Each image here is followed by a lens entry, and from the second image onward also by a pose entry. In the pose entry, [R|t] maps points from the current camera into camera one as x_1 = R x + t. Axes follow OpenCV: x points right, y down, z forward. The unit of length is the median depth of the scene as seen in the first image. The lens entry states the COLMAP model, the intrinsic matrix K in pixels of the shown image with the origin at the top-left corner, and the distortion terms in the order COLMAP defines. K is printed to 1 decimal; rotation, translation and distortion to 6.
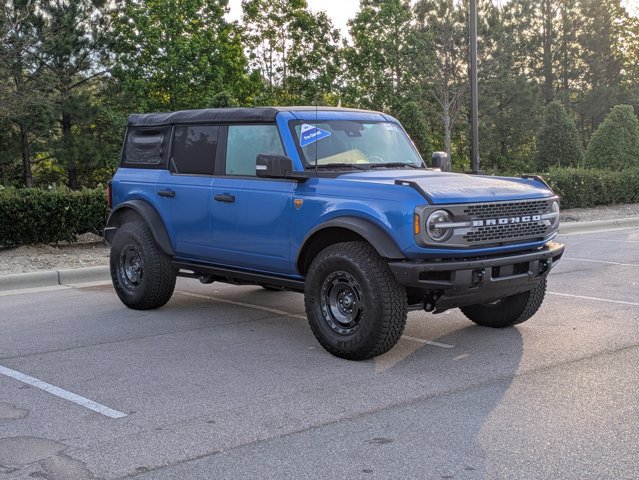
lens RADIAL K [[946.9, 0, 319.5], [0, 946.9, 240.0], [0, 0, 1]] dist [0.023411, 0.033254]
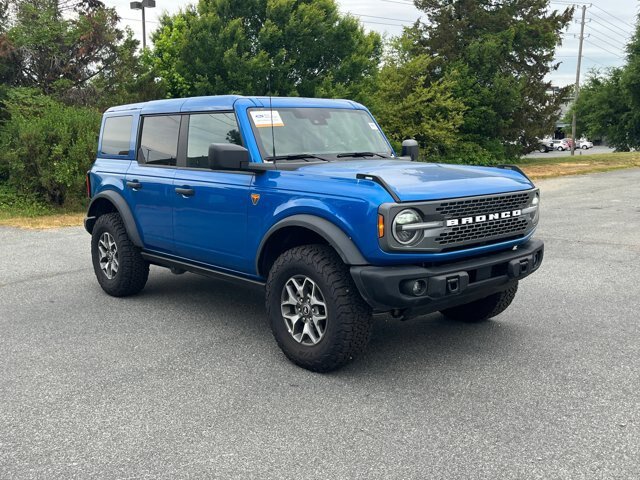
lens RADIAL K [[671.2, 0, 320.0], [0, 671.2, 240.0], [0, 0, 1]] dist [0.034254, 0.002377]
pose [[0.999841, -0.006369, -0.016631, 0.053983], [0.007217, 0.998650, 0.051440, -0.032776], [0.016281, -0.051552, 0.998538, 0.366948]]
